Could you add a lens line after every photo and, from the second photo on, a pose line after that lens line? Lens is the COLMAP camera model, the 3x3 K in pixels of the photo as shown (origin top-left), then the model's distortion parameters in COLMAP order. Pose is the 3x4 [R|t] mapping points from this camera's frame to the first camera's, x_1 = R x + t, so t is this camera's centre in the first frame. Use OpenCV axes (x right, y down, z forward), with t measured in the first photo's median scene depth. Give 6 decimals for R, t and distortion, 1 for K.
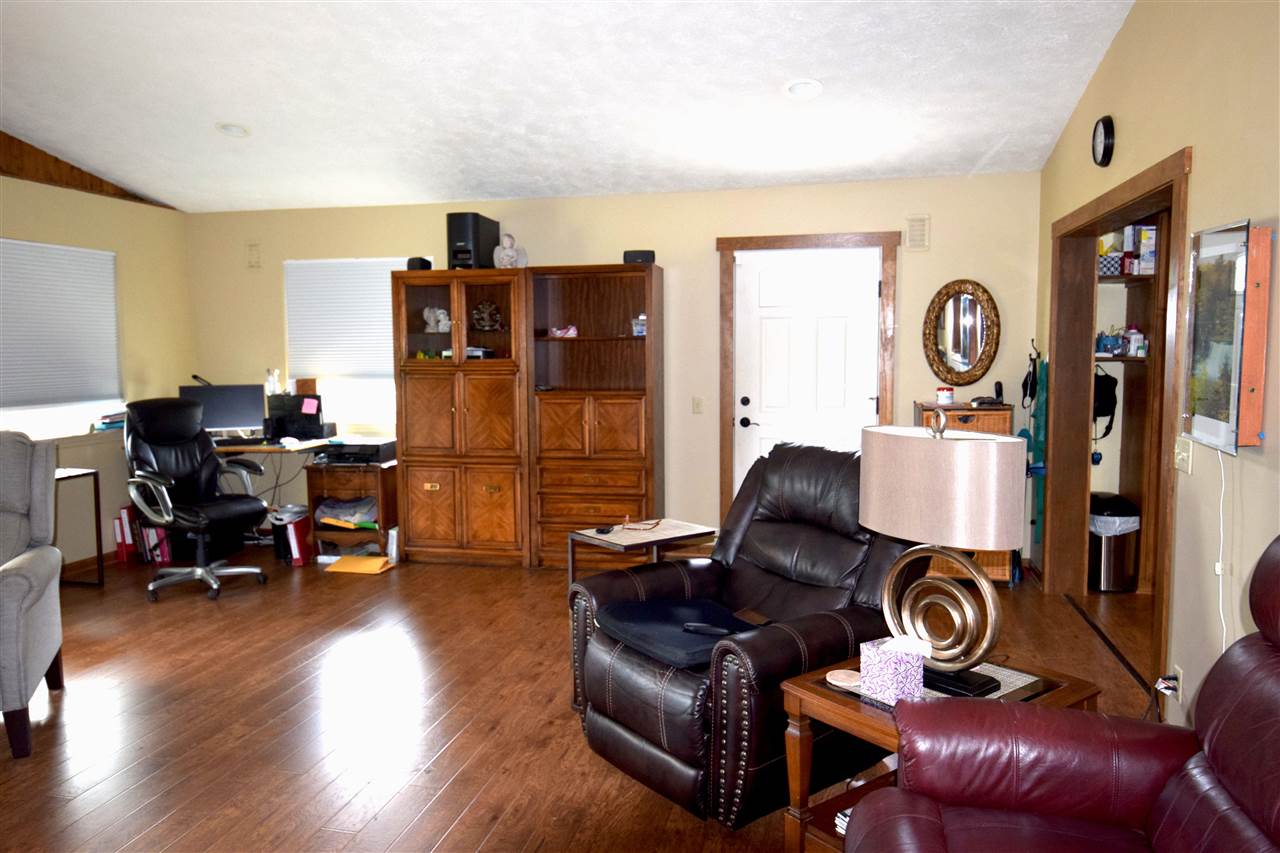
lens RADIAL K [[907.4, 0, 636.8], [0, 907.4, 423.2], [0, 0, 1]] dist [0.014996, 0.004416]
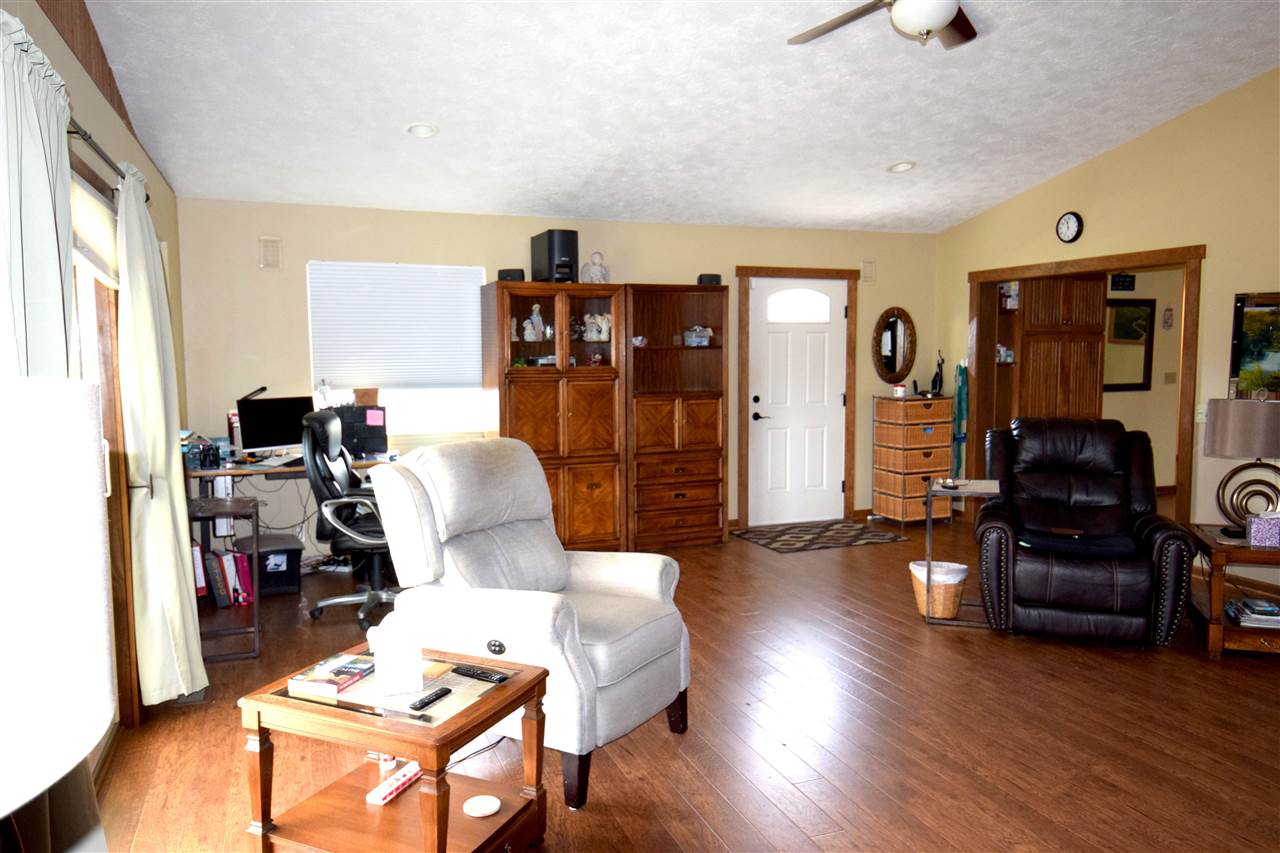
lens RADIAL K [[907.4, 0, 635.4], [0, 907.4, 426.6], [0, 0, 1]] dist [0.014996, 0.004416]
pose [[0.830886, -0.042260, 0.554836, -0.722679], [0.046998, 0.998879, 0.005701, -0.002318], [-0.554455, 0.021339, 0.831940, 0.068909]]
